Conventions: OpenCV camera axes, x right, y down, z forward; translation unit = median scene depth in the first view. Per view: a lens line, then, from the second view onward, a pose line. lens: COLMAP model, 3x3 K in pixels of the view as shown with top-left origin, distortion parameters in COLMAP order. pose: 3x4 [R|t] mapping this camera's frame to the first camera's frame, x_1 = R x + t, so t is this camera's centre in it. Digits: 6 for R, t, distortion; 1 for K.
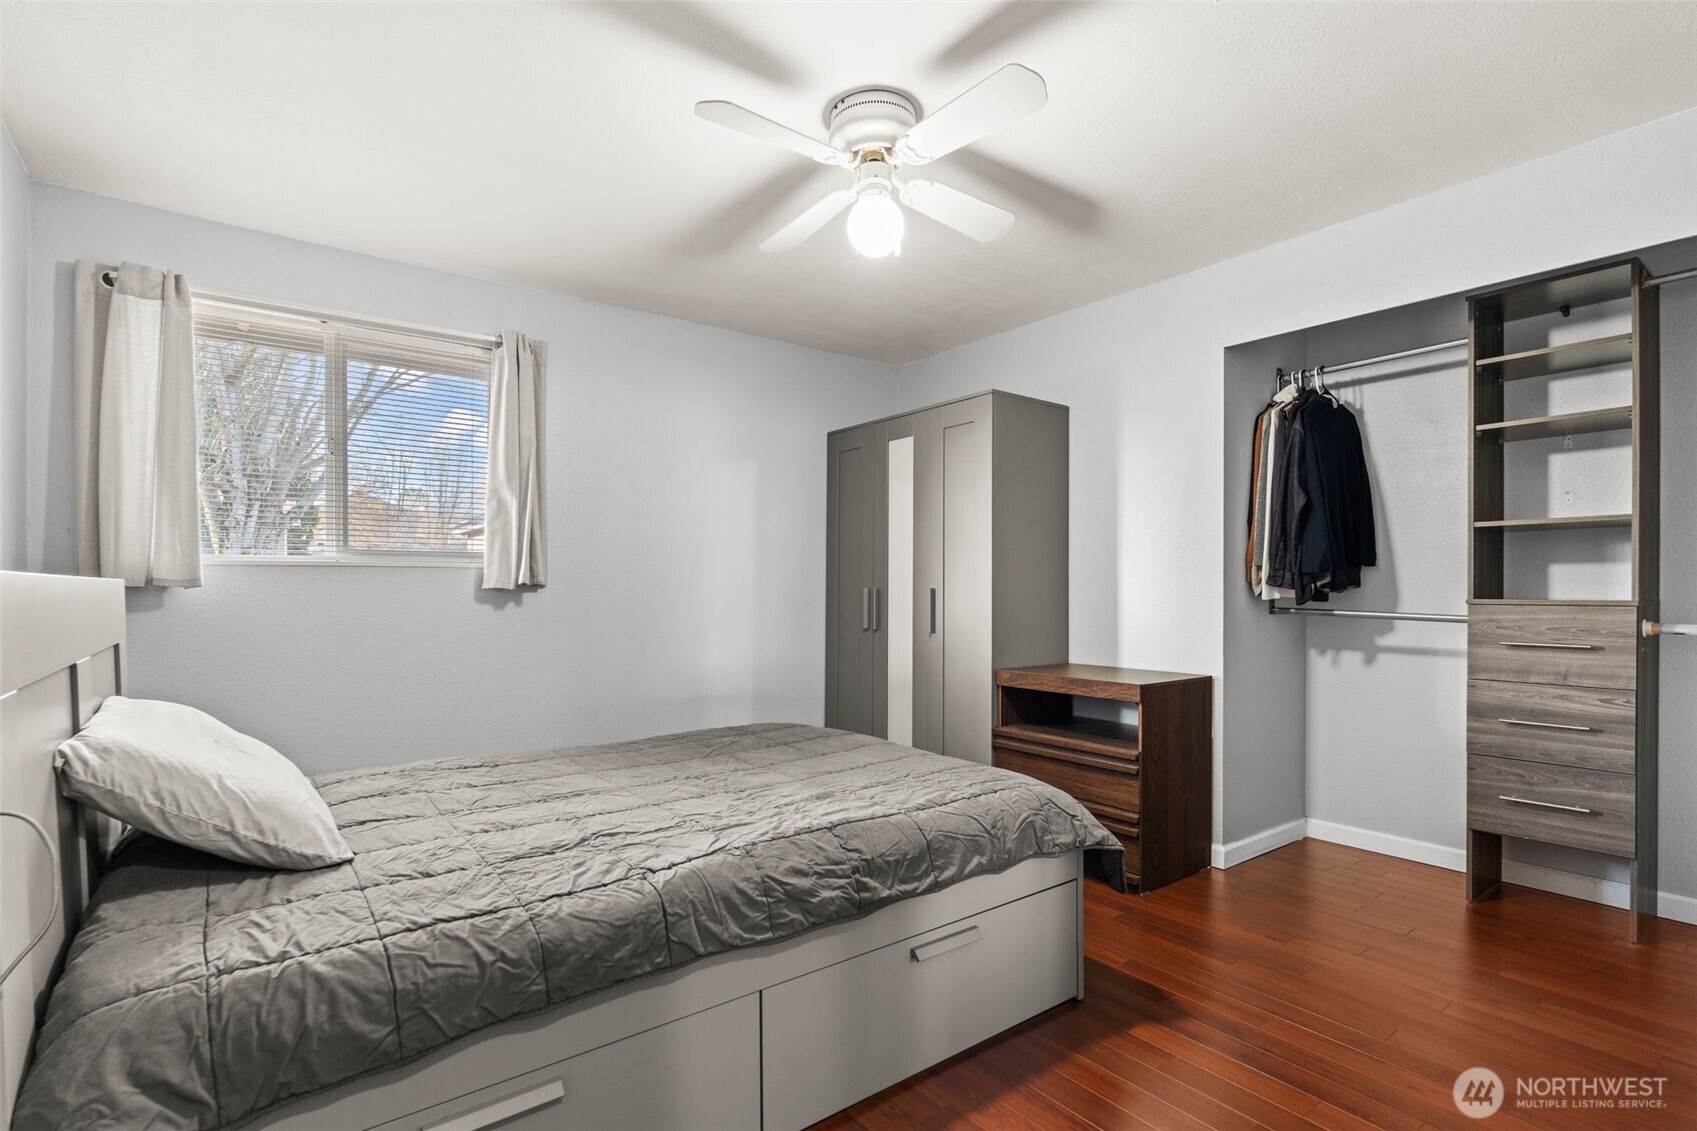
lens RADIAL K [[836.9, 0, 847.1], [0, 836.9, 579.6], [0, 0, 1]] dist [0.001765, 0.000111]
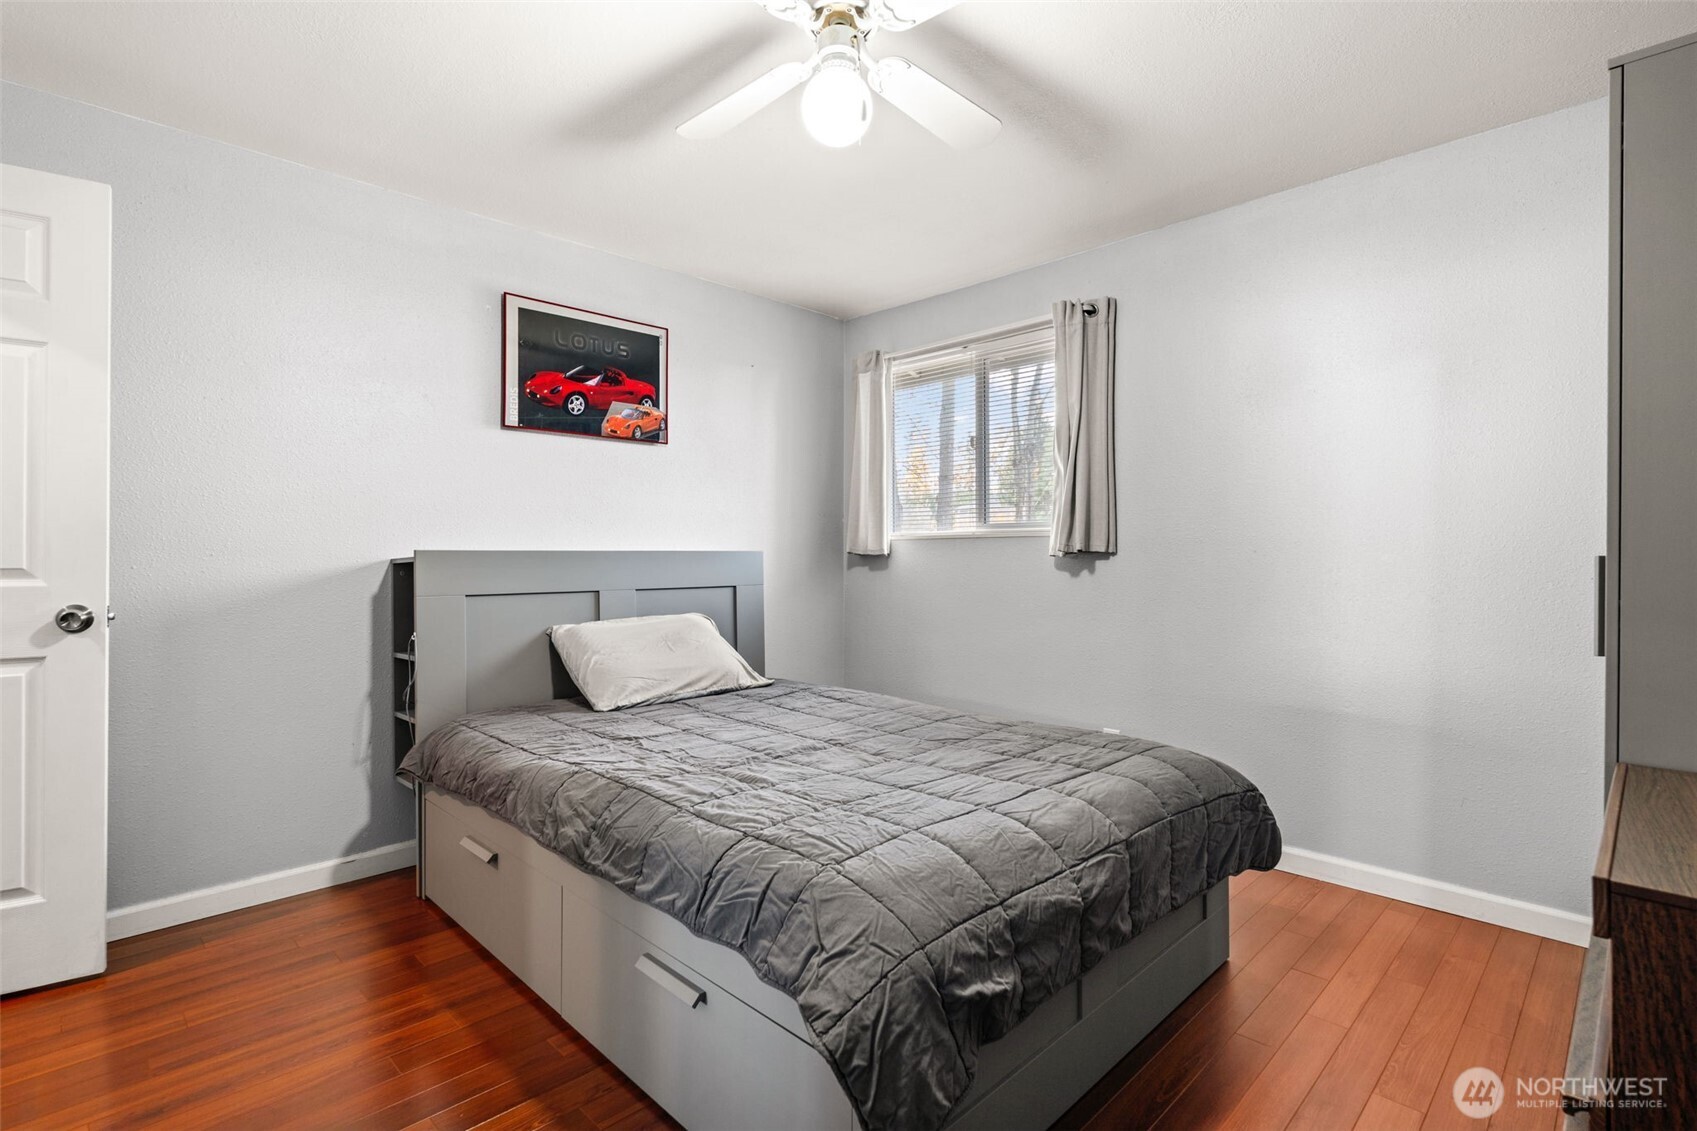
lens RADIAL K [[800.4, 0, 847.9], [0, 800.4, 555.4], [0, 0, 1]] dist [-0.000615, 0.000124]
pose [[0.132149, 0.007143, -0.991204, 0.877054], [0.004900, 0.999957, 0.007859, 0.001141], [0.991218, -0.005895, 0.132108, 0.996540]]
